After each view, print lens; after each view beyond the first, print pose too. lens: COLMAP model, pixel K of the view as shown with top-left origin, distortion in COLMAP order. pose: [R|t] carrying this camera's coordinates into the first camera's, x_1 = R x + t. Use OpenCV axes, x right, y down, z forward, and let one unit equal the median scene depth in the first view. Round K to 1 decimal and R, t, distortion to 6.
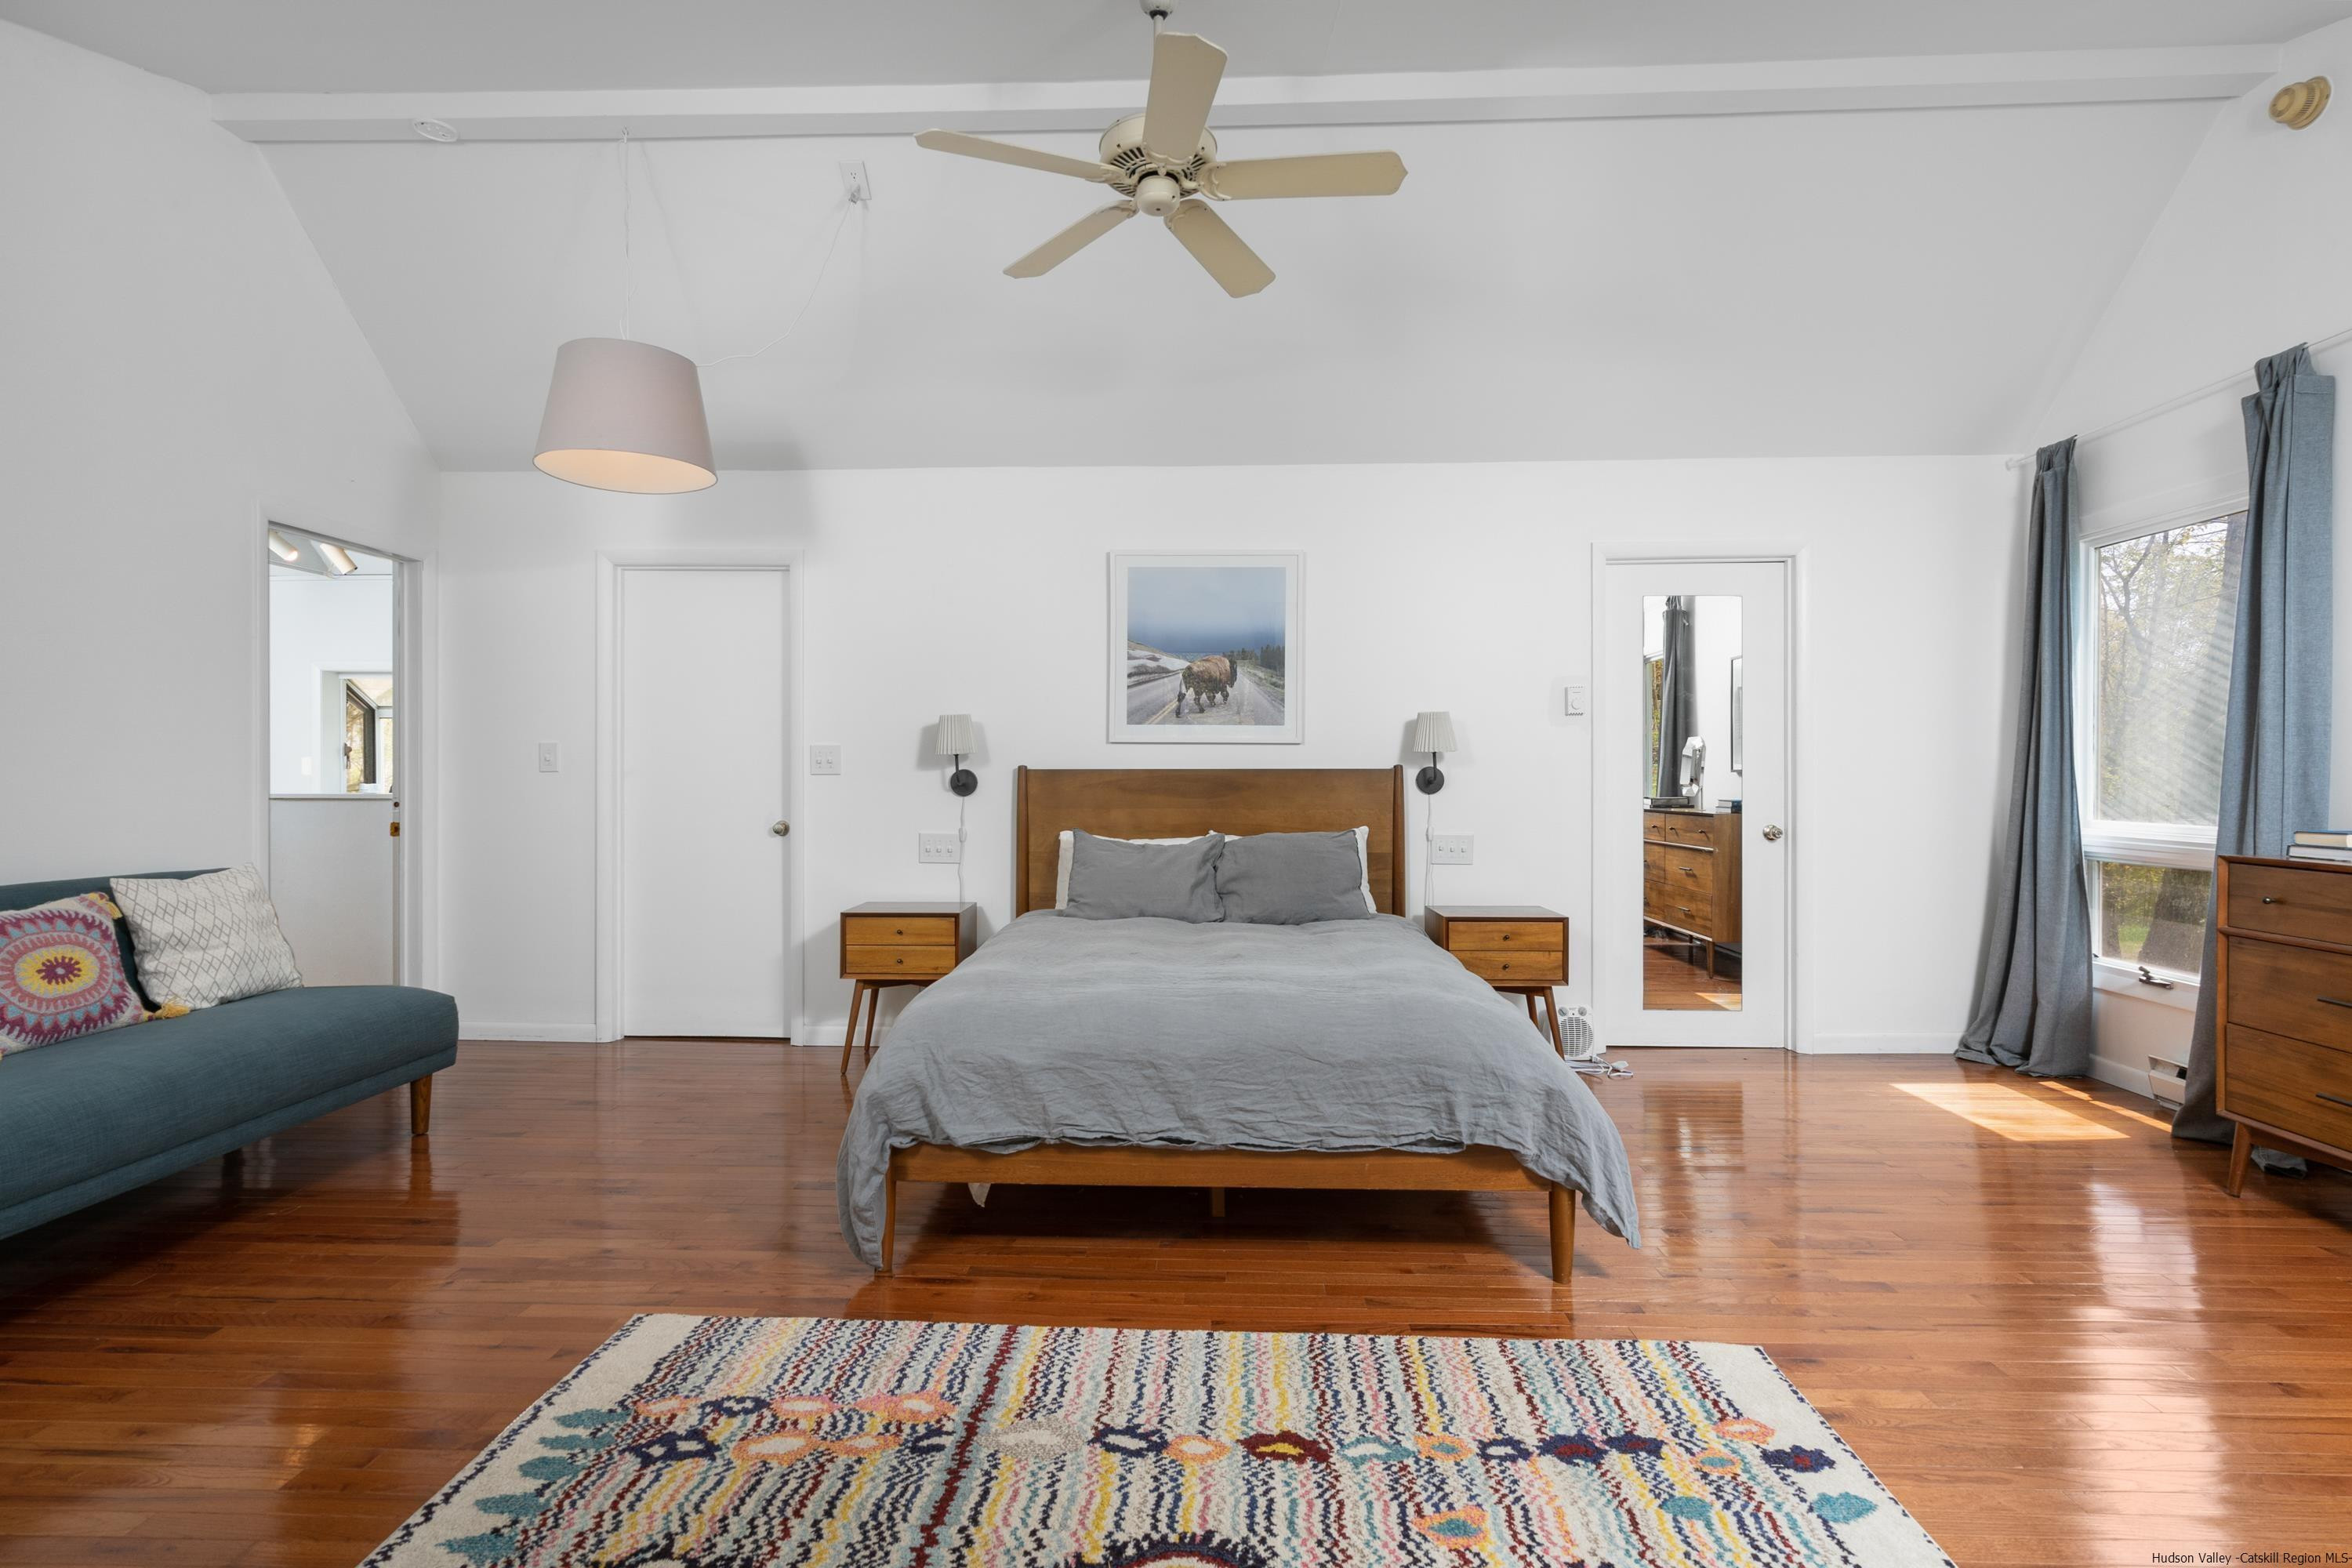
lens RADIAL K [[1197.6, 0, 1181.1], [0, 1197.6, 781.1], [0, 0, 1]] dist [0.004531, 0.001016]
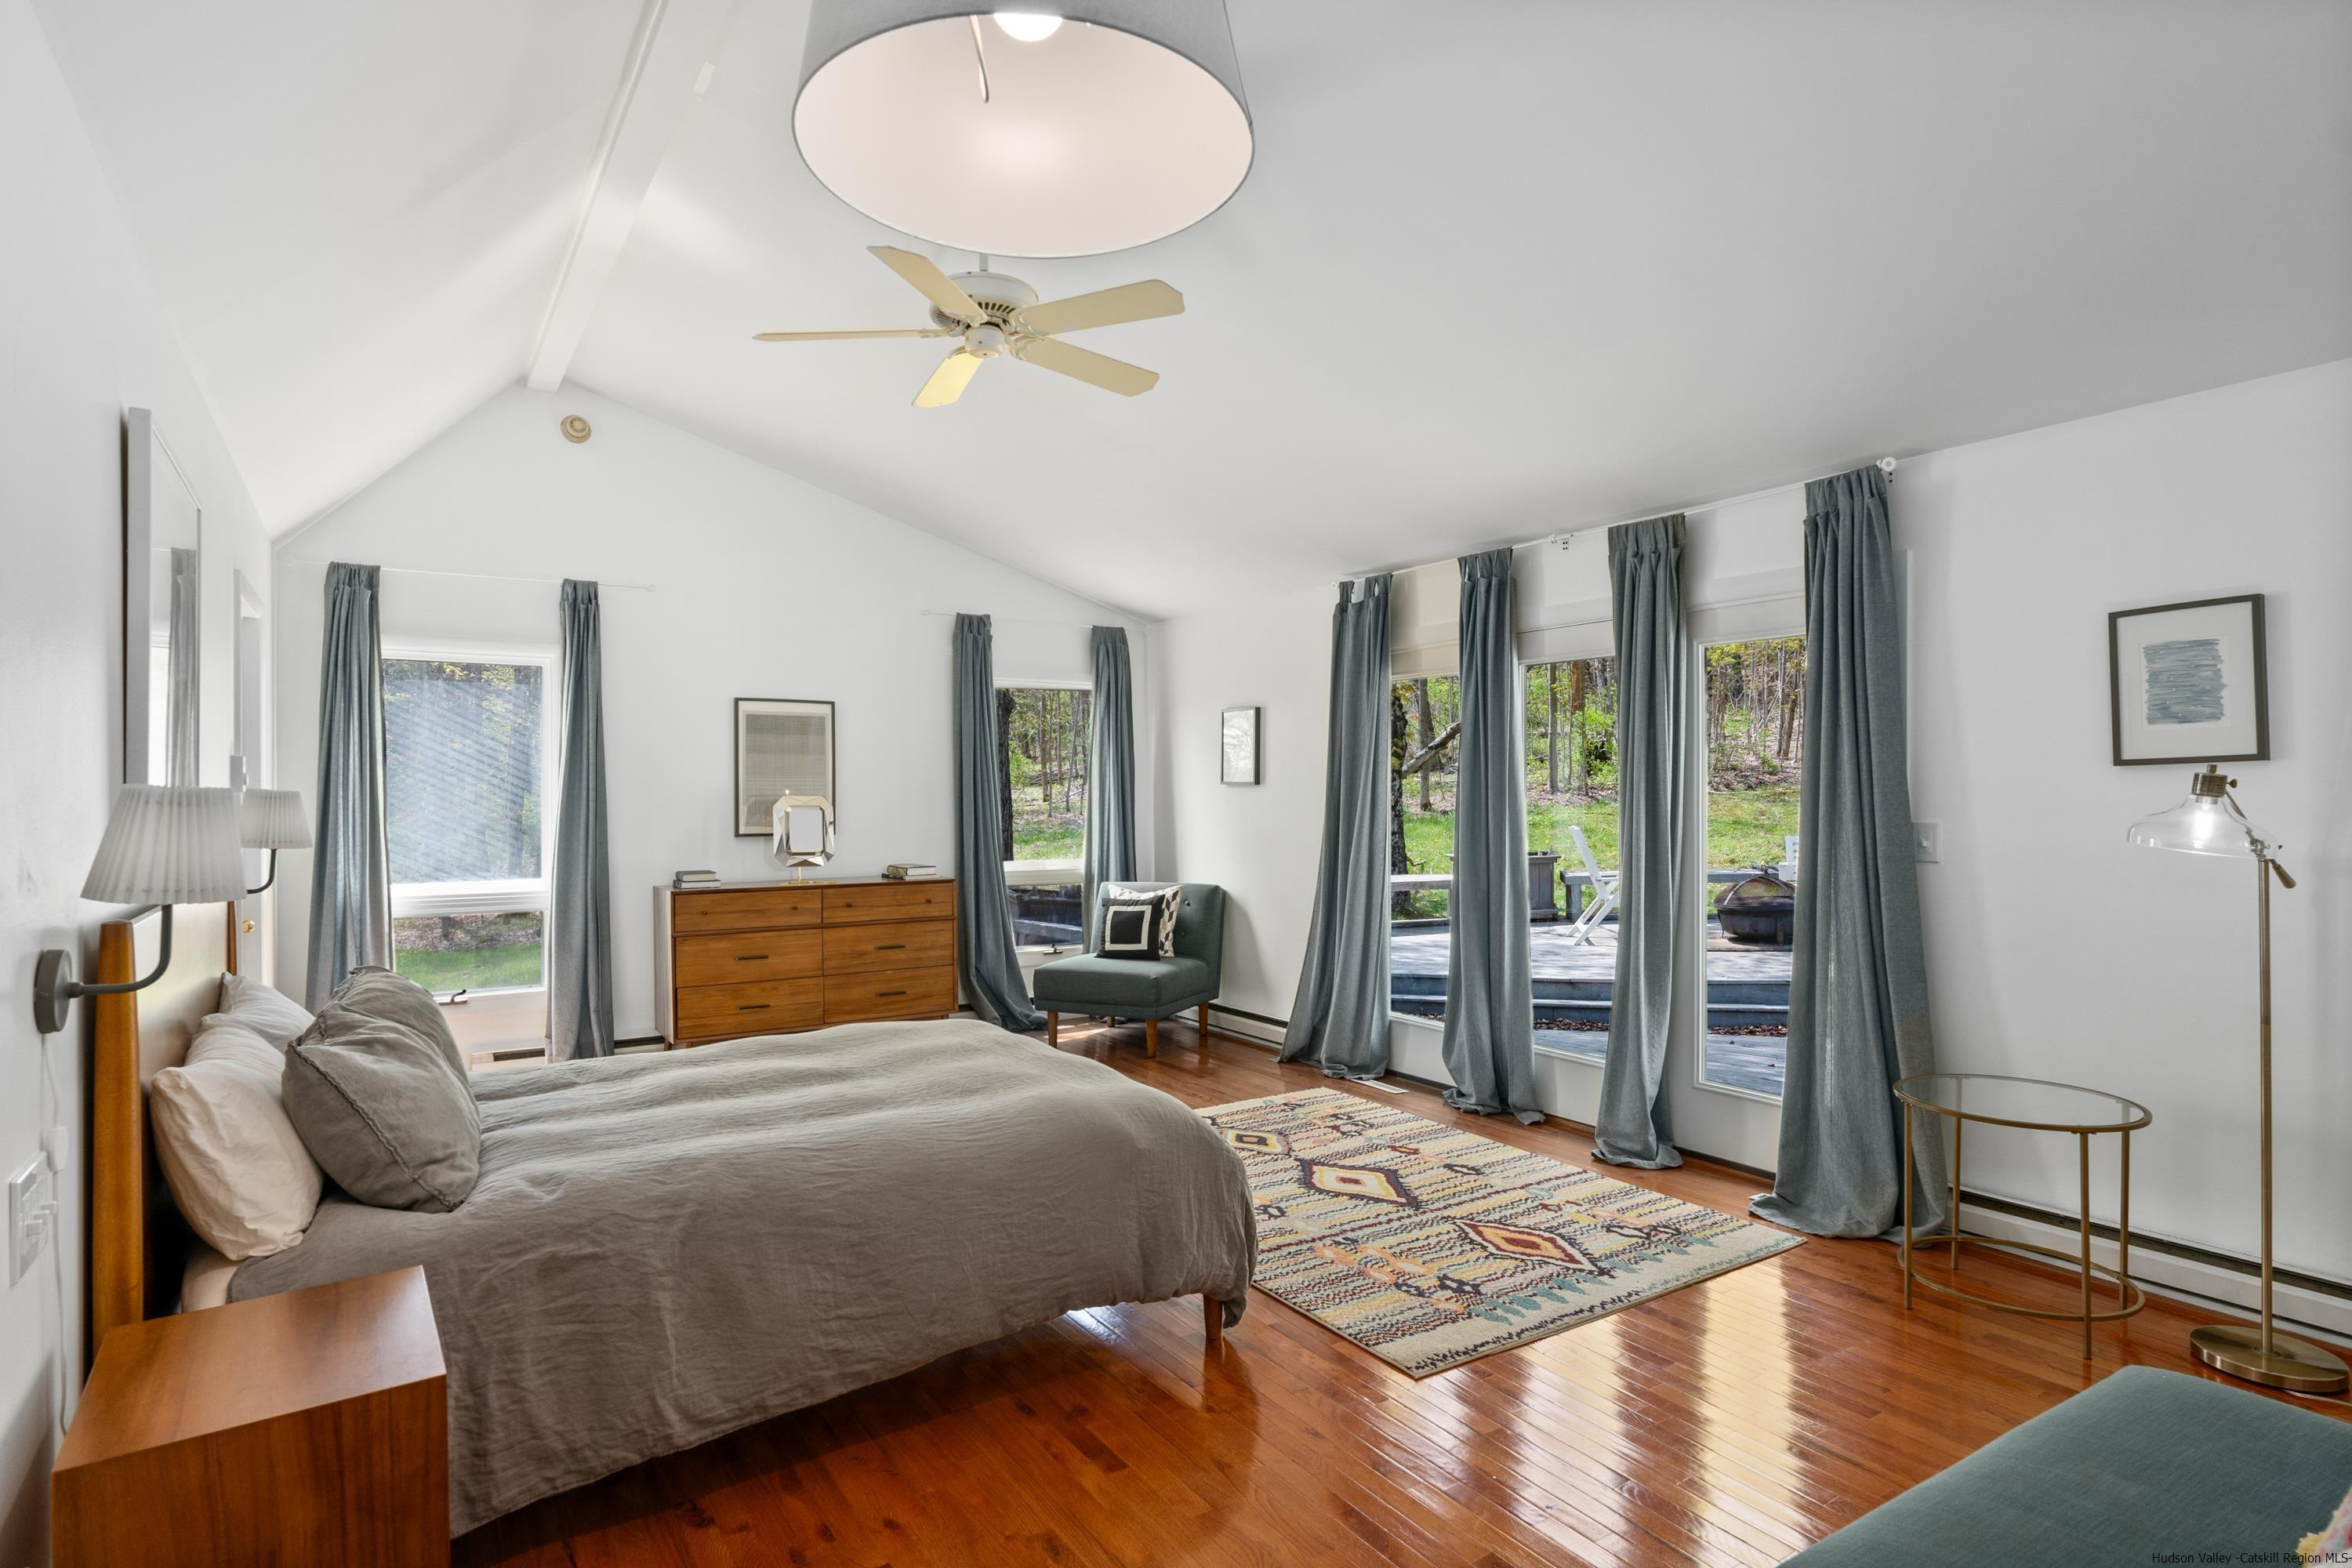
lens RADIAL K [[1197.6, 0, 1171.0], [0, 1197.6, 792.6], [0, 0, 1]] dist [0.004531, 0.001016]
pose [[-0.589455, 0.001717, 0.807800, -1.510803], [0.006938, 0.999972, 0.002937, -0.131242], [-0.807772, 0.007336, -0.589450, 2.269143]]
